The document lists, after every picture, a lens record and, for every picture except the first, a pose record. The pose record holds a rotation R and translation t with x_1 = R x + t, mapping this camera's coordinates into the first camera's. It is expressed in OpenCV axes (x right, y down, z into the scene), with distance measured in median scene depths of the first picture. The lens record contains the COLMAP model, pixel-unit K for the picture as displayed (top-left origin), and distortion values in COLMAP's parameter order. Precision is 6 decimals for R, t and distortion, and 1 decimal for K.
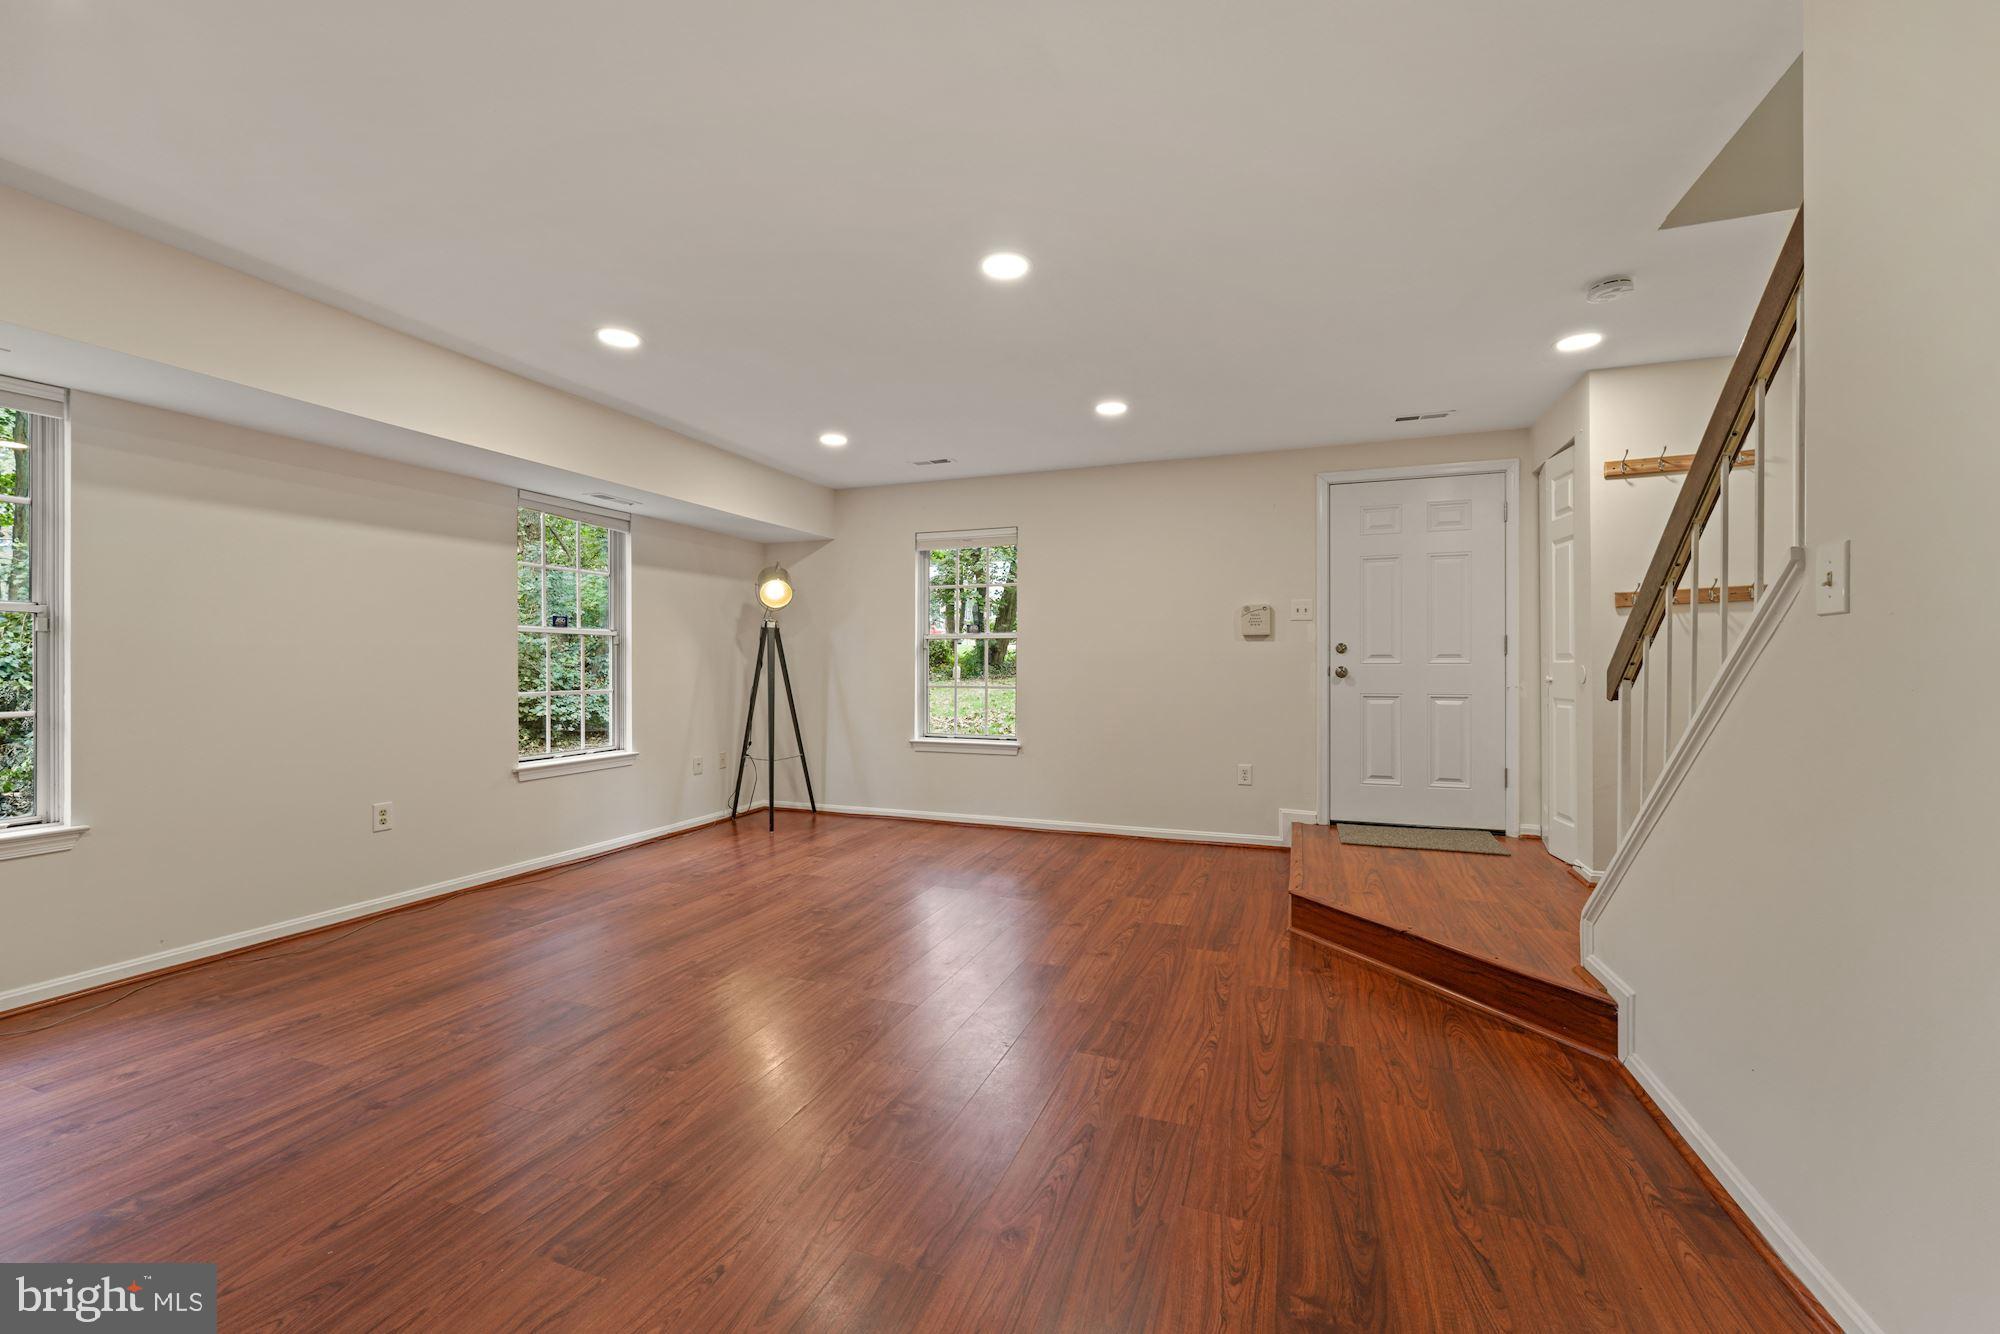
lens RADIAL K [[802.5, 0, 1000.8], [0, 802.5, 670.5], [0, 0, 1]] dist [0.000009, 0.000247]
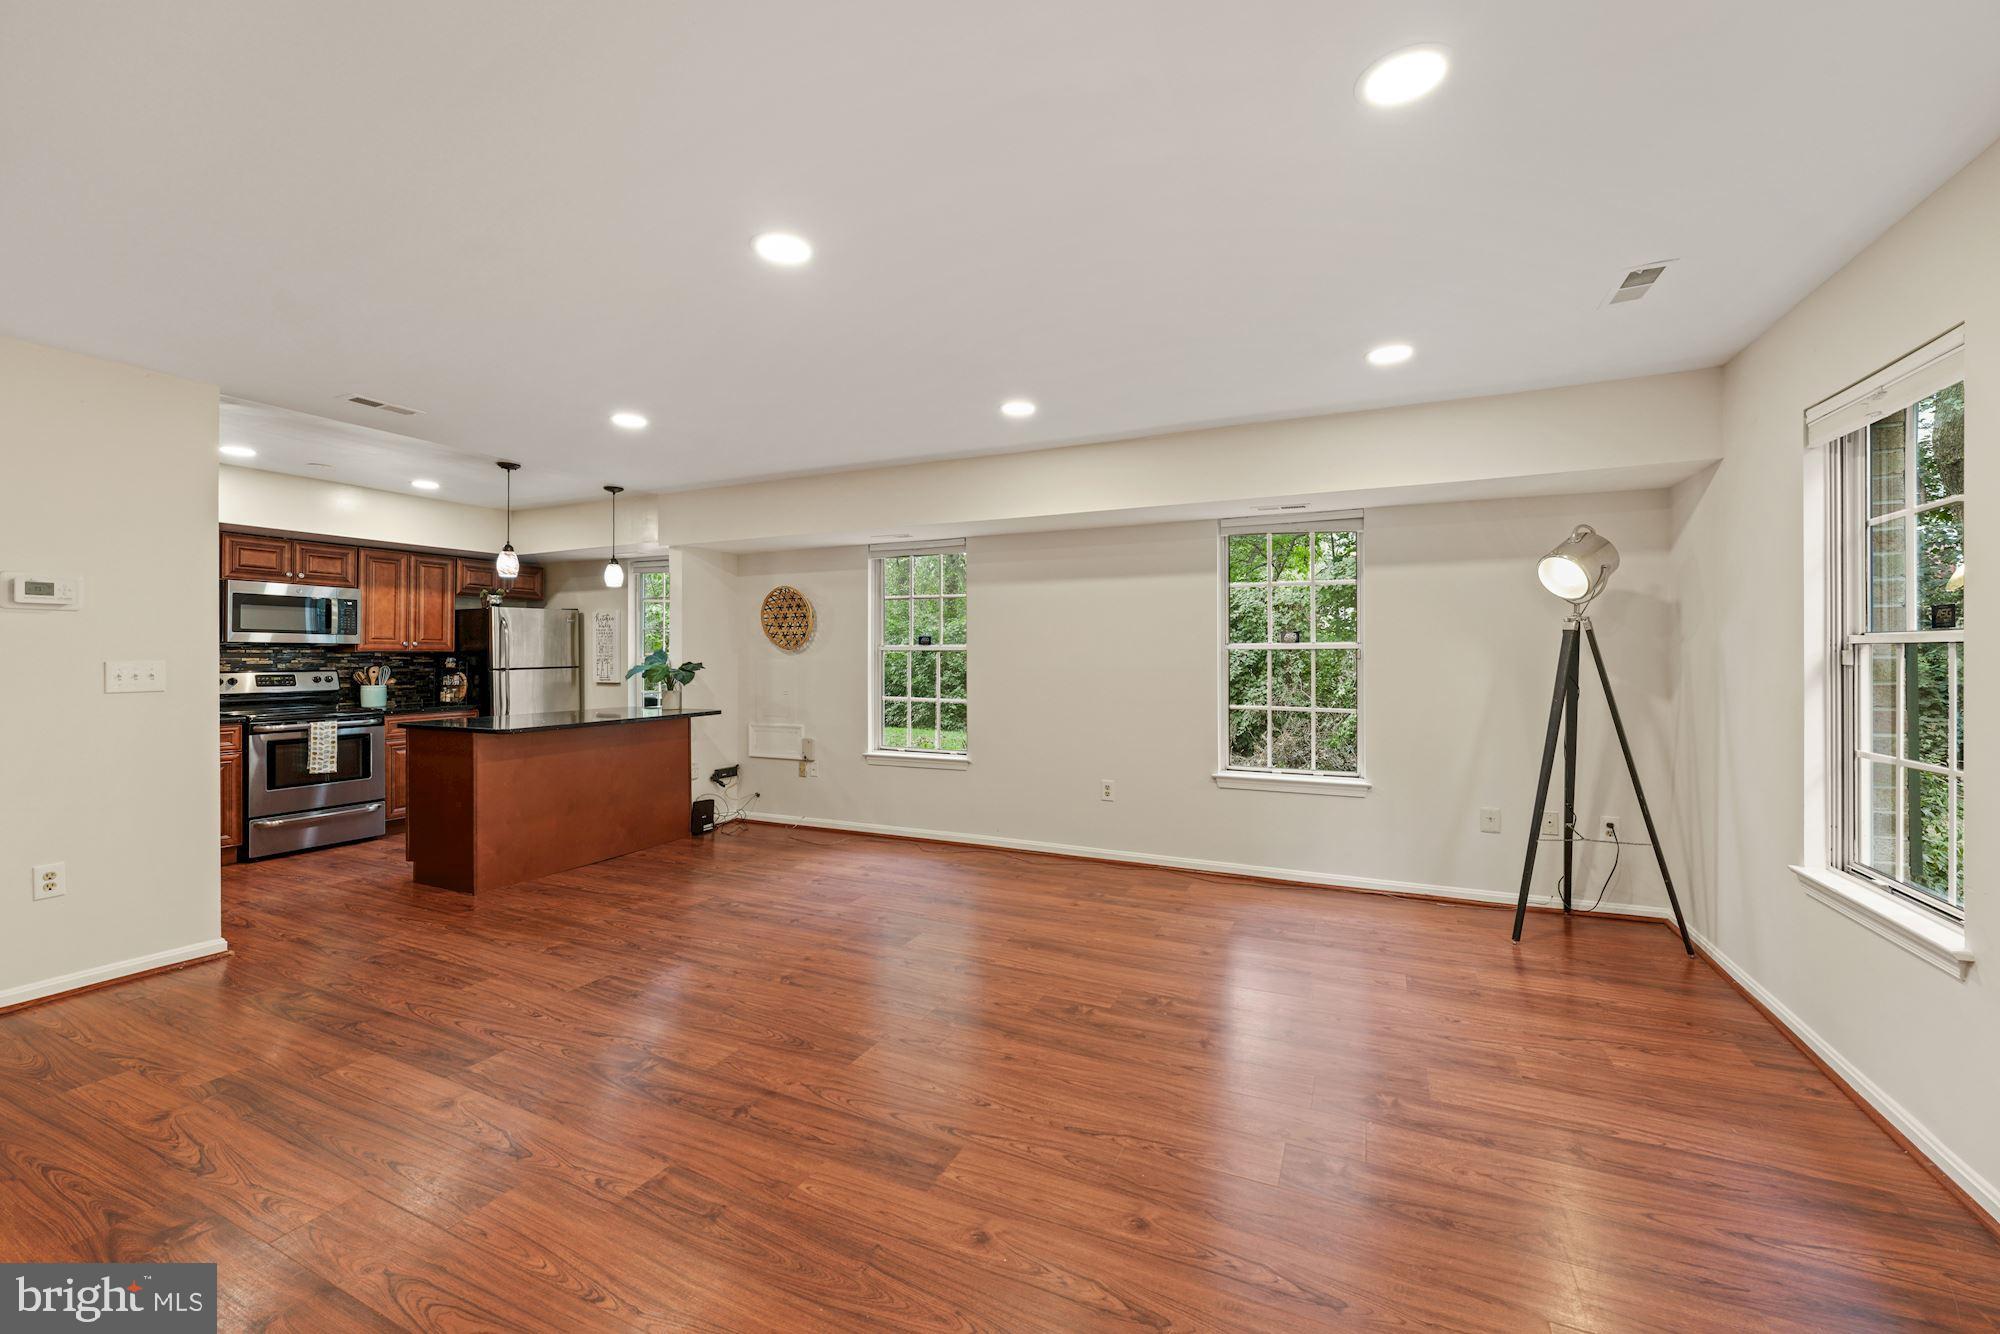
lens RADIAL K [[802.4, 0, 996.9], [0, 802.4, 655.0], [0, 0, 1]] dist [-0.001438, 0.000286]
pose [[-0.081819, 0.001758, -0.996646, 0.674009], [-0.006660, 0.999975, 0.002310, -0.055543], [0.996625, 0.006827, -0.081805, 1.036149]]
